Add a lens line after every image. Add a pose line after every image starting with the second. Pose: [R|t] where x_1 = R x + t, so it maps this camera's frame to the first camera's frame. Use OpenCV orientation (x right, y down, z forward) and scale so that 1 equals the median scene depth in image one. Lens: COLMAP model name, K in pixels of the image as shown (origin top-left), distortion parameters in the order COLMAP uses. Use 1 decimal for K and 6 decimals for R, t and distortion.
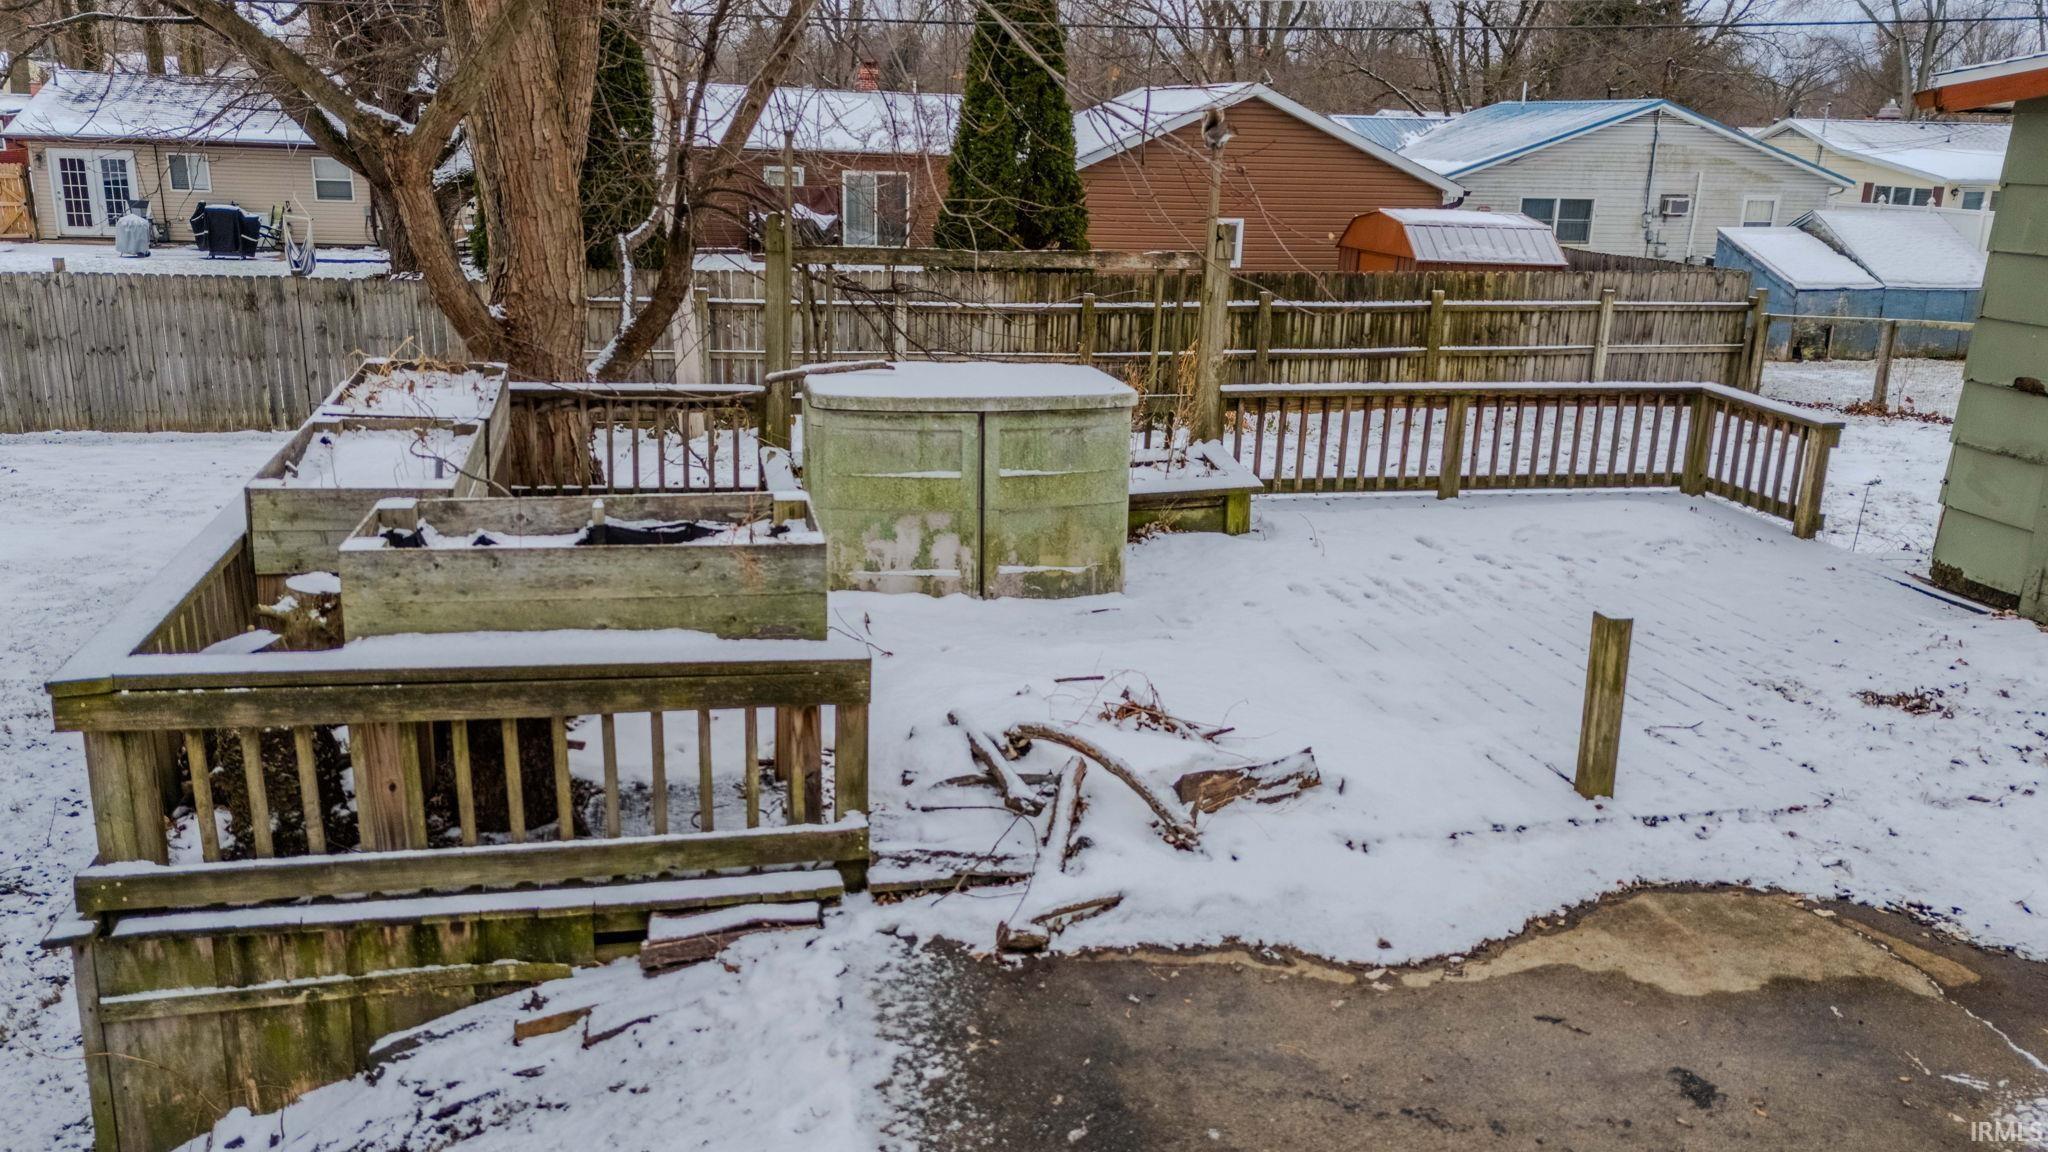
lens RADIAL K [[1551.2, 0, 1013.7], [0, 1551.2, 585.6], [0, 0, 1]] dist [0.096325, -0.001942]
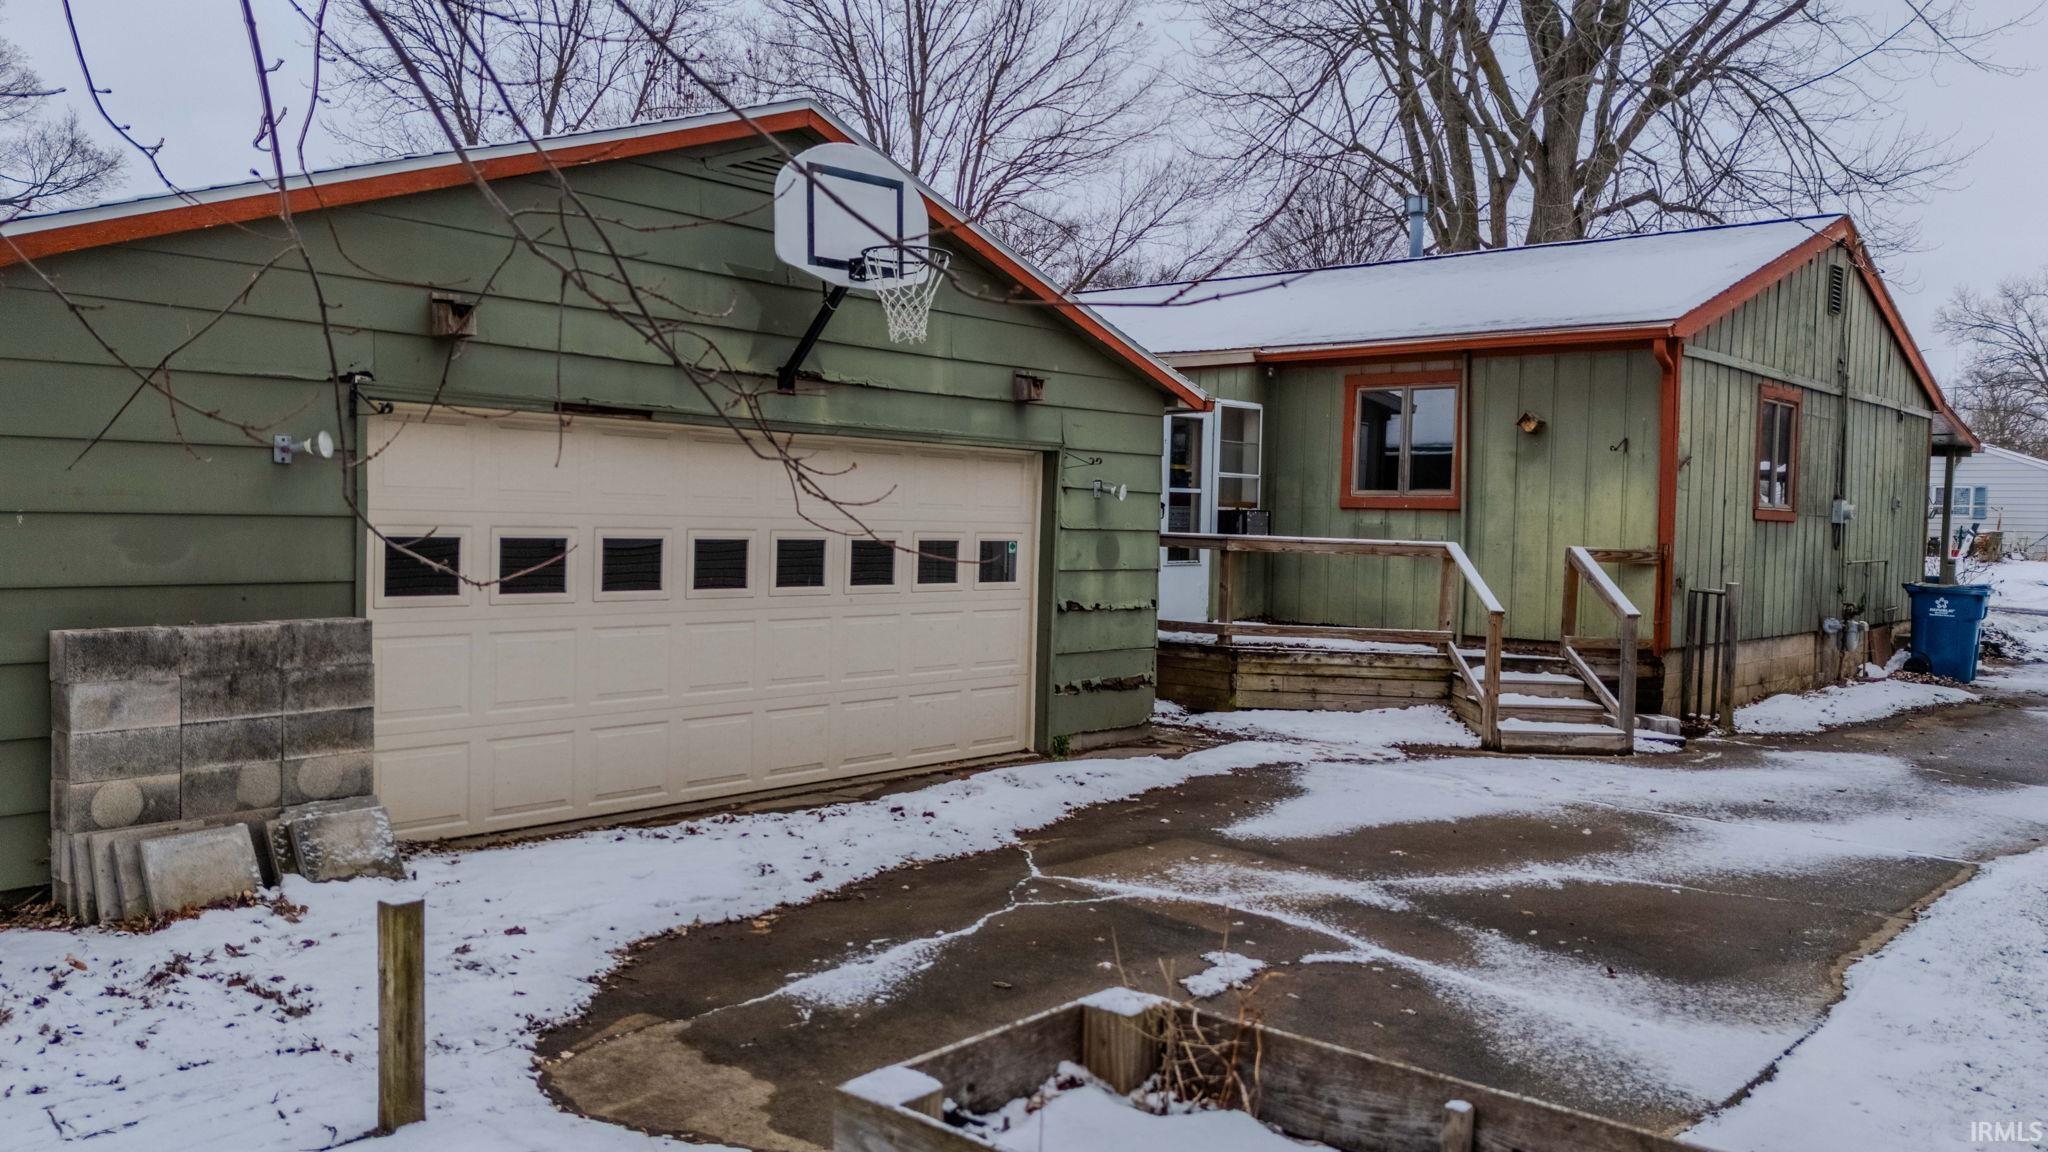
lens RADIAL K [[1551.2, 0, 1013.7], [0, 1551.2, 585.6], [0, 0, 1]] dist [0.096325, -0.001942]
pose [[-0.601610, -0.067682, 0.795918, -0.518509], [0.194458, 0.954019, 0.228111, -0.289886], [-0.774759, 0.292006, -0.560786, 1.258210]]
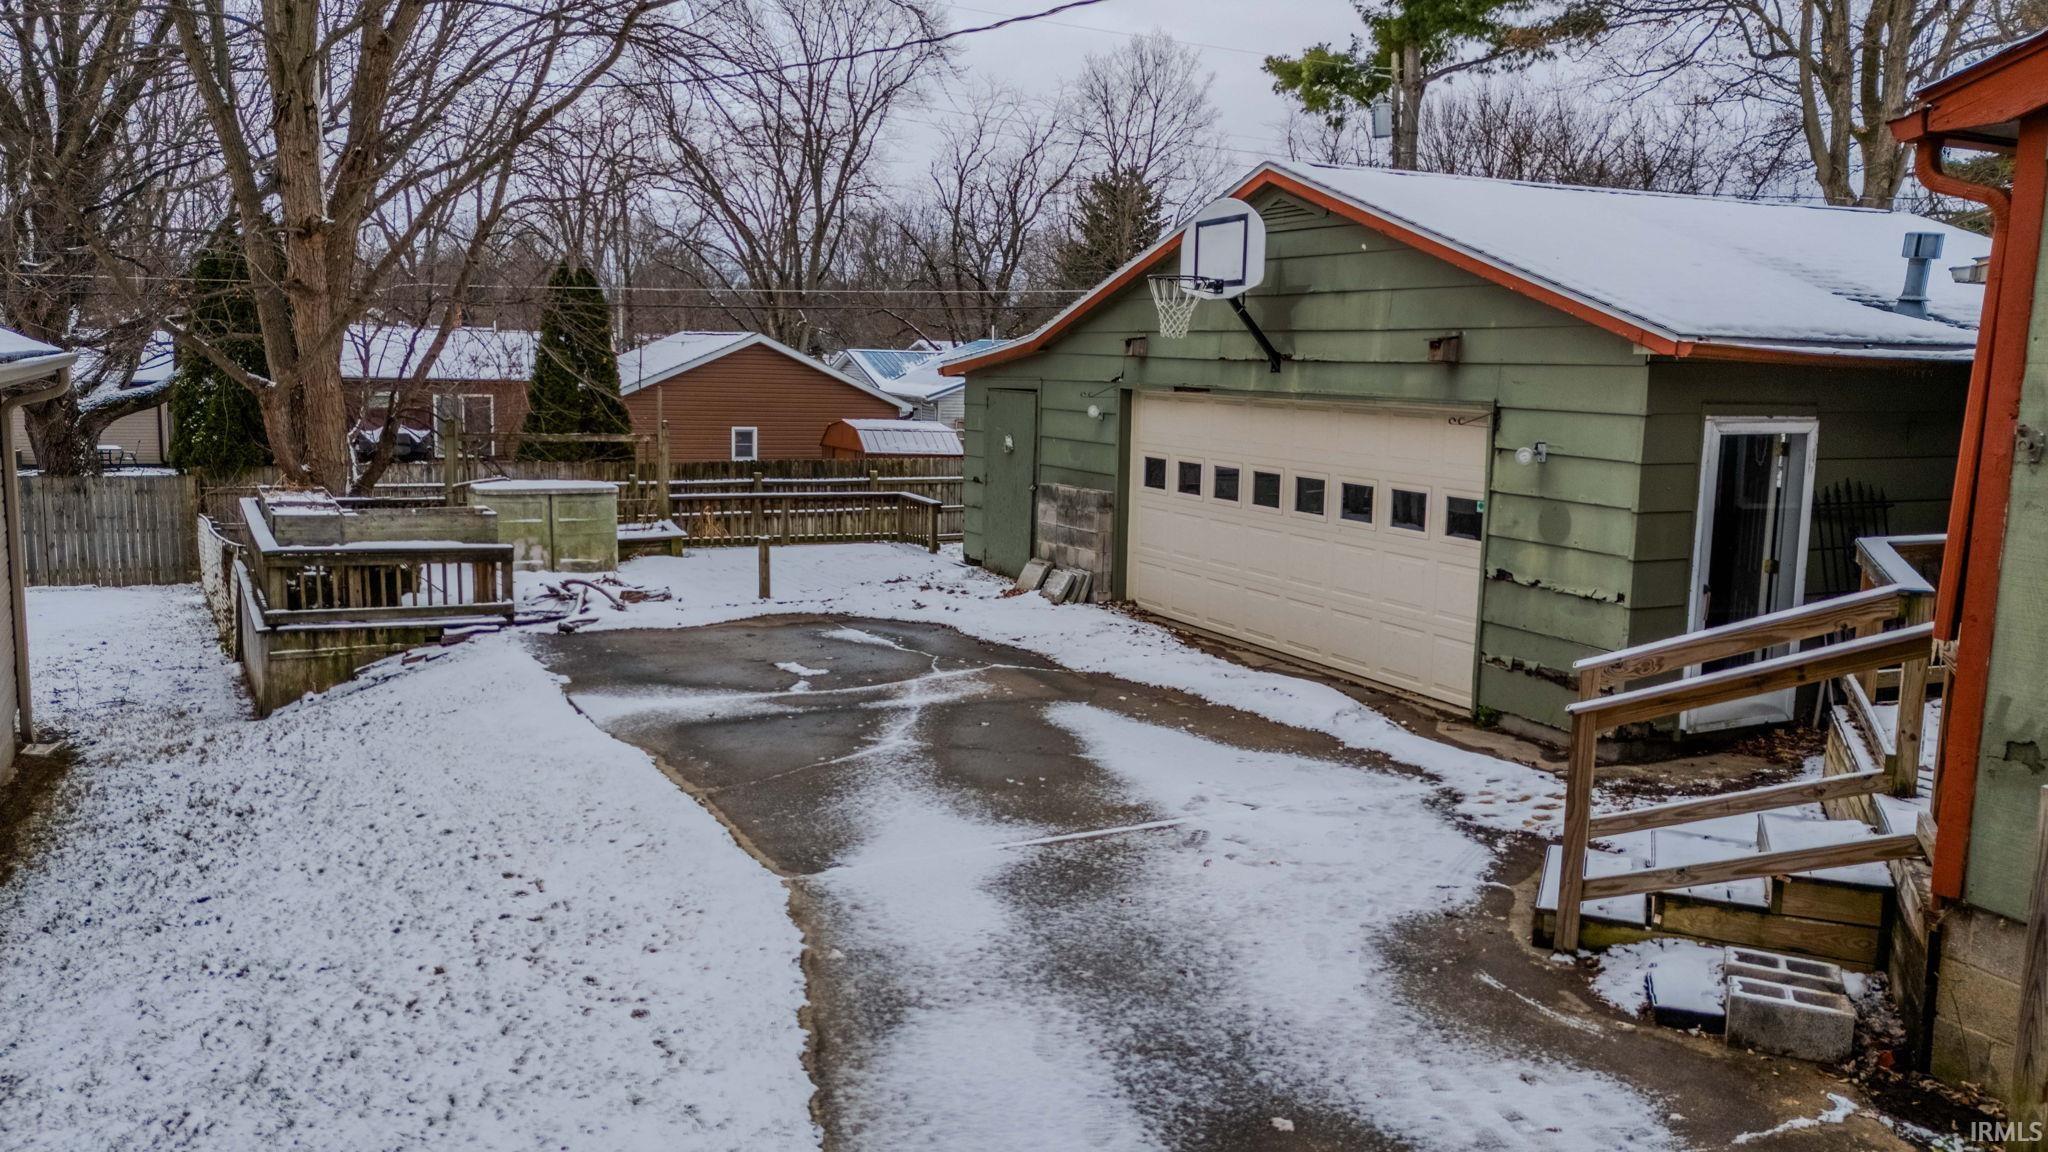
lens RADIAL K [[1606.5, 0, 1073.9], [0, 1606.5, 593.3], [0, 0, 1]] dist [0.010957, 0.005173]
pose [[0.959364, -0.042195, 0.278999, 0.077410], [0.078719, 0.989523, -0.121029, 0.555486], [-0.270969, 0.138073, 0.952634, -2.165339]]
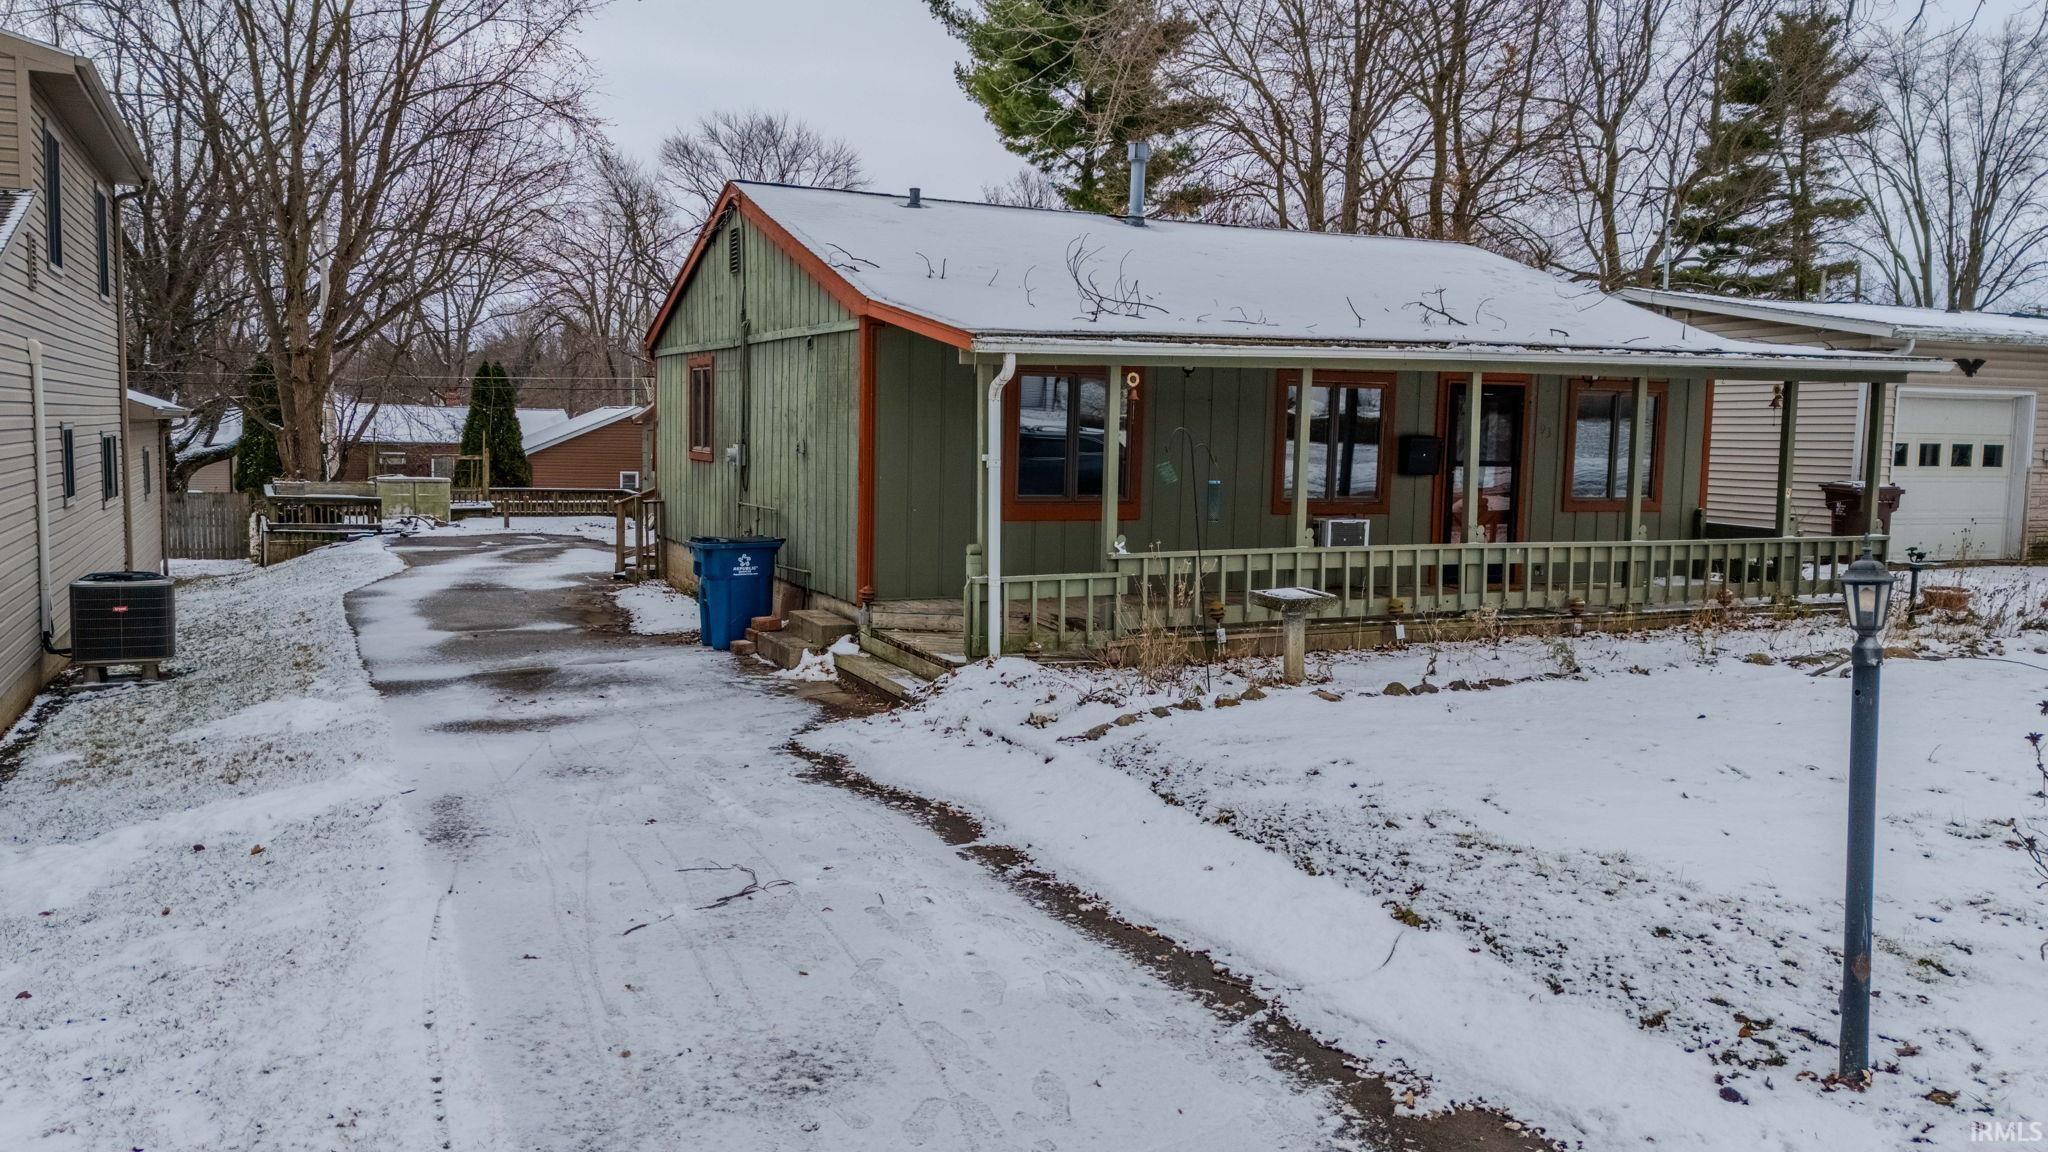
lens RADIAL K [[1606.5, 0, 1073.9], [0, 1606.5, 593.3], [0, 0, 1]] dist [0.010957, 0.005173]
pose [[0.968475, -0.027237, 0.247618, 0.987598], [0.071903, 0.982262, -0.173179, 1.713804], [-0.238509, 0.185524, 0.953255, -5.804421]]
